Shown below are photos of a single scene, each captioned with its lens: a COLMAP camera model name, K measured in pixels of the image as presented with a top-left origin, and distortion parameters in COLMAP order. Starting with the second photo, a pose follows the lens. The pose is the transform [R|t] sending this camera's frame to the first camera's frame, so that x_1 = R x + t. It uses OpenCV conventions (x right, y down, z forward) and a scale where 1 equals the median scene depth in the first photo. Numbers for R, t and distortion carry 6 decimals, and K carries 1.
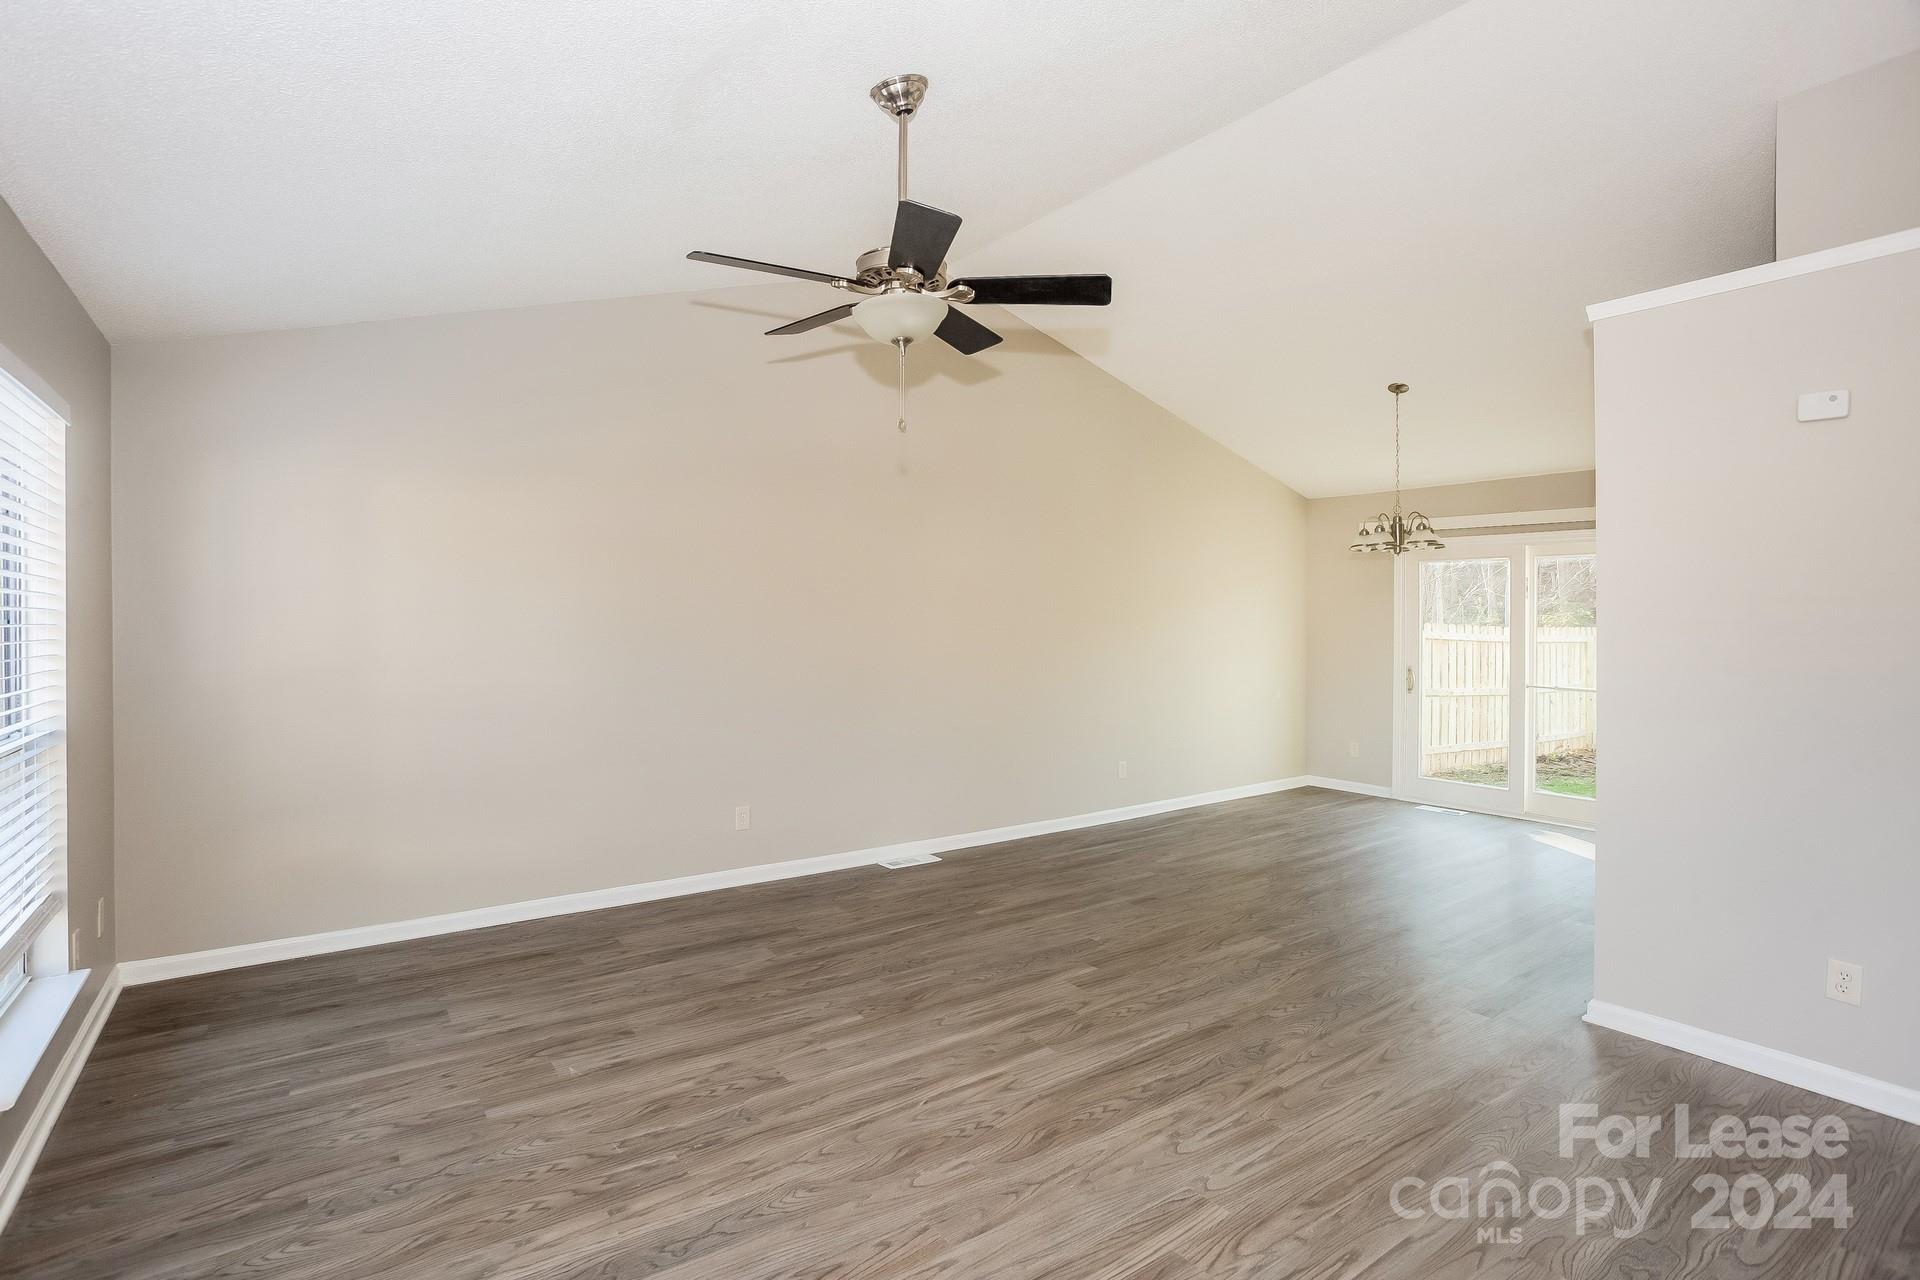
lens RADIAL K [[927.7, 0, 960.9], [0, 927.7, 637.3], [0, 0, 1]] dist [0.002821, 0.000376]
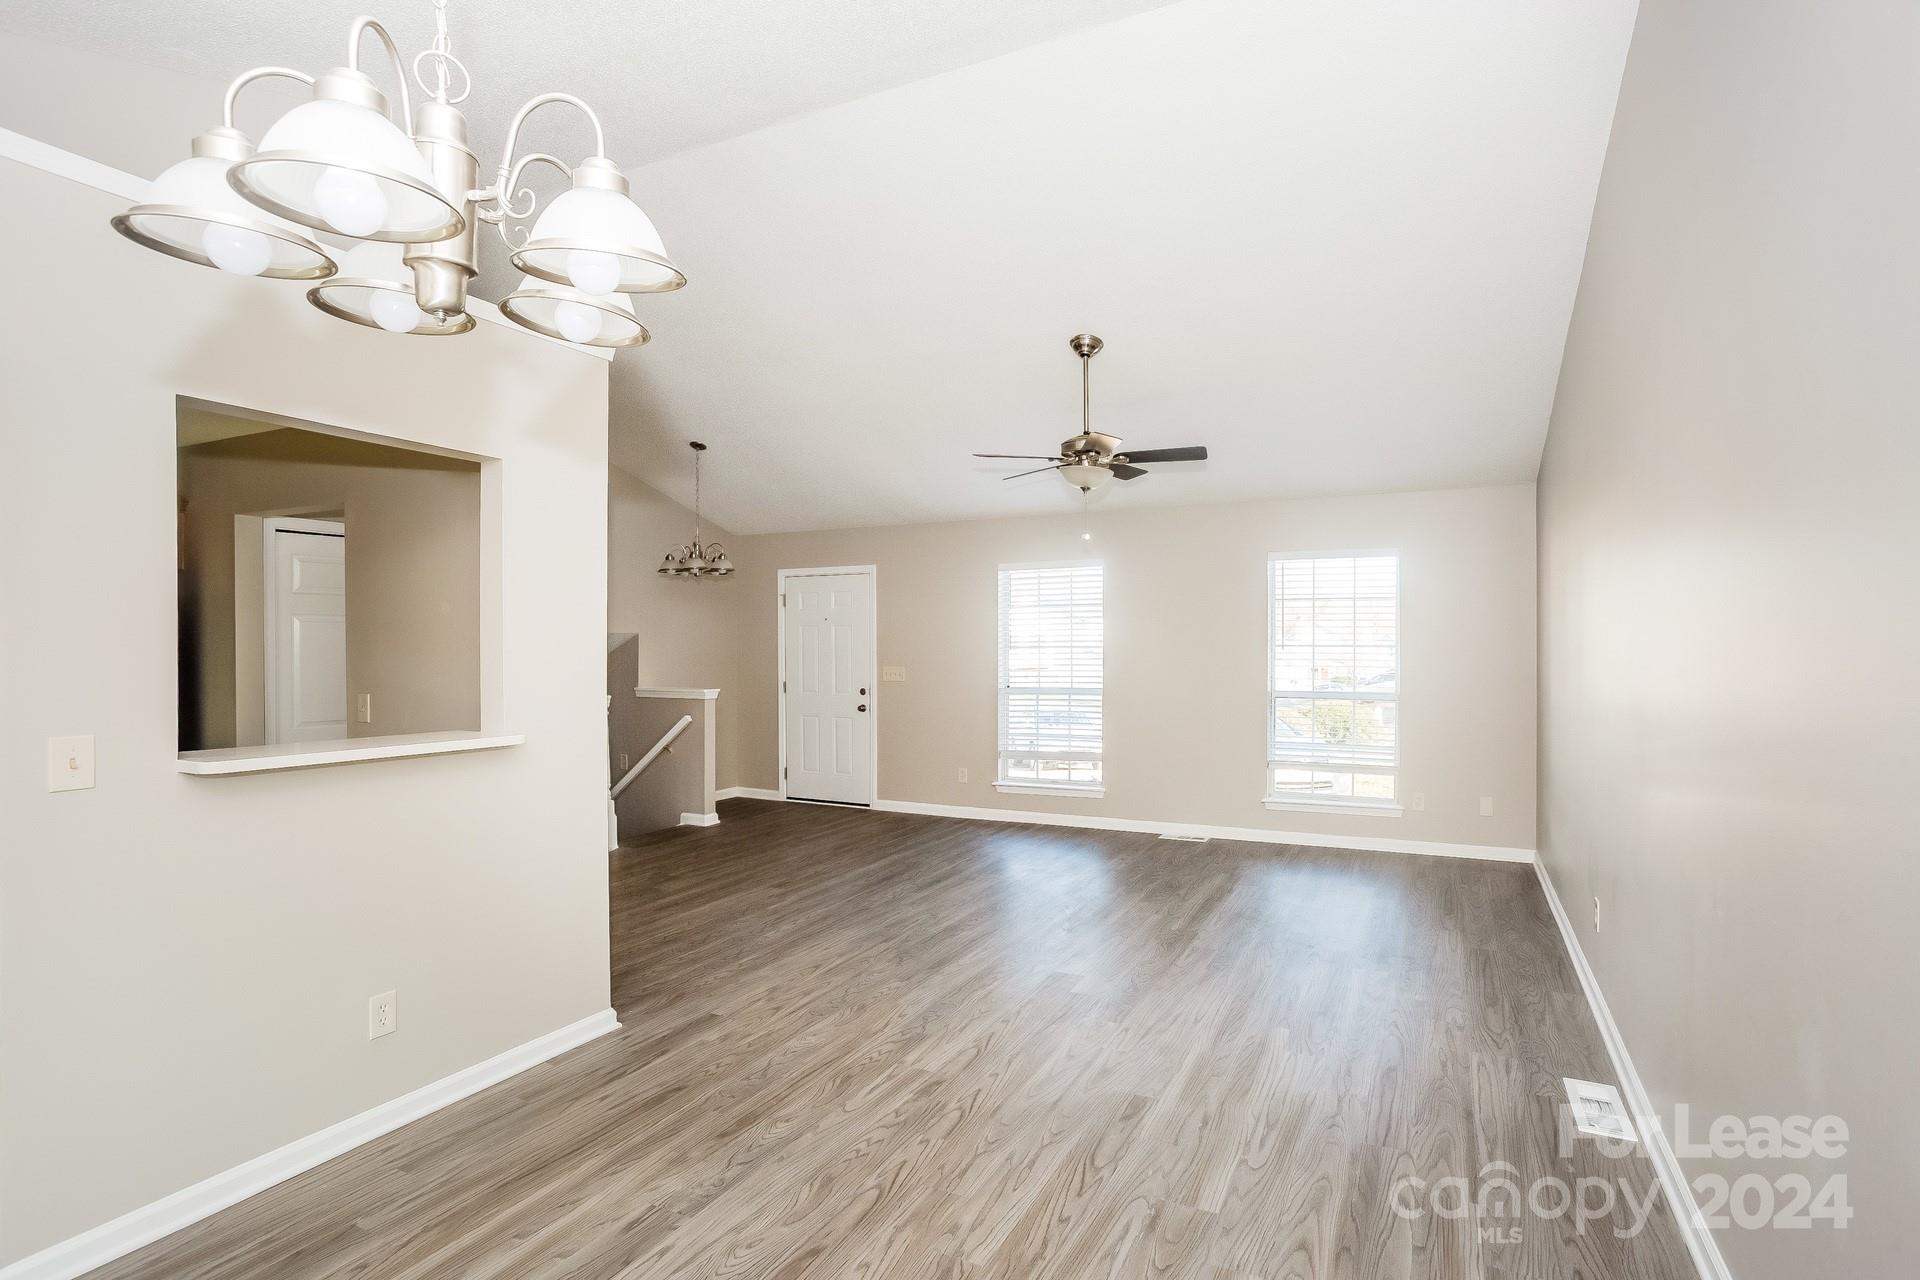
lens RADIAL K [[919.5, 0, 969.8], [0, 919.5, 647.6], [0, 0, 1]] dist [-0.018895, 0.001271]
pose [[-0.889573, 0.003254, -0.456782, 0.832496], [0.000767, 0.999984, 0.005629, -0.024859], [0.456793, 0.004657, -0.889561, 2.197192]]
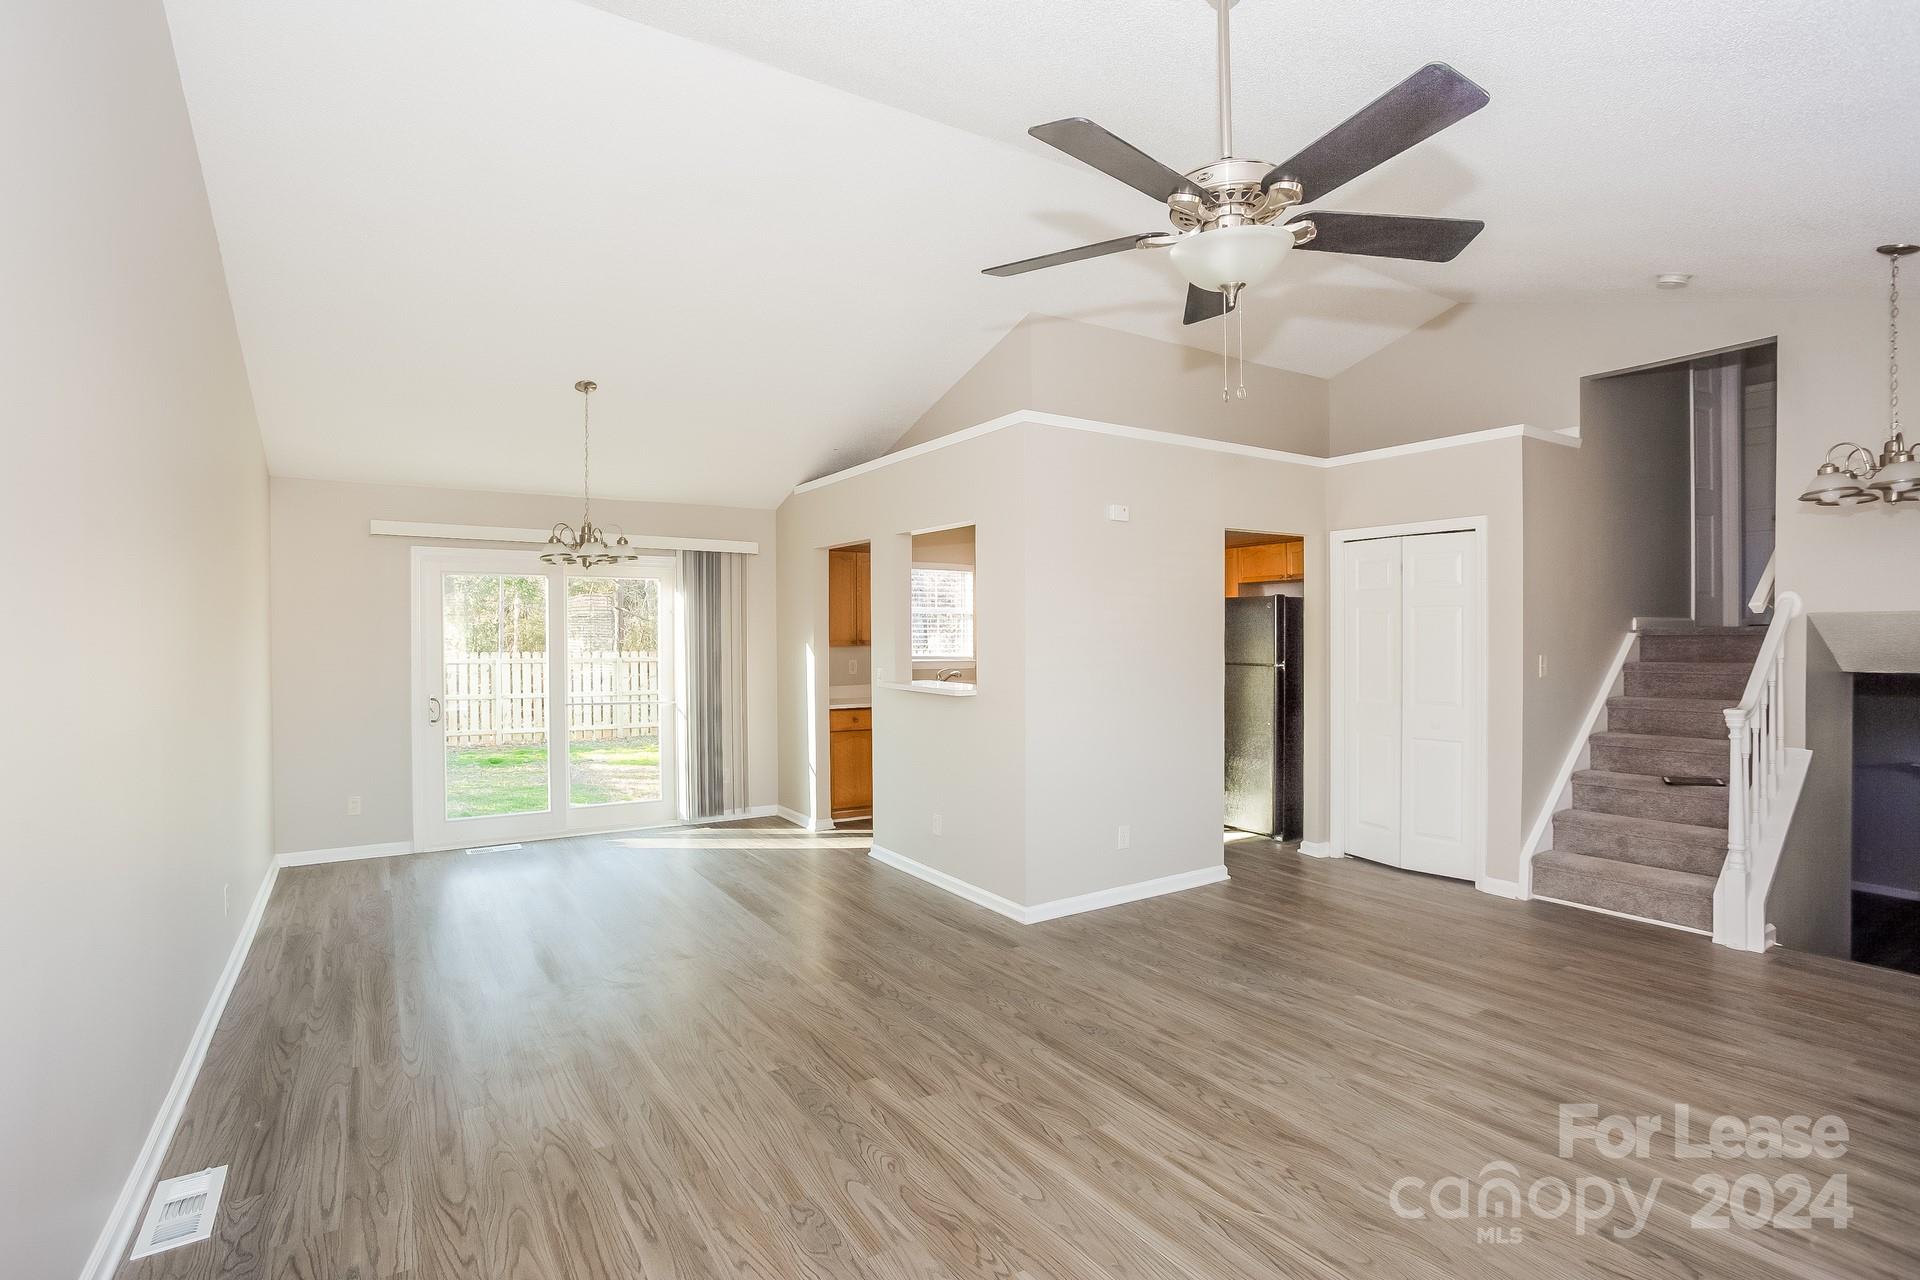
lens RADIAL K [[919.5, 0, 971.3], [0, 919.5, 641.3], [0, 0, 1]] dist [-0.018895, 0.001271]
pose [[0.045049, 0.002983, 0.998980, -0.763742], [0.014457, 0.999889, -0.003637, -0.016769], [-0.998880, 0.014607, 0.045001, 1.054872]]
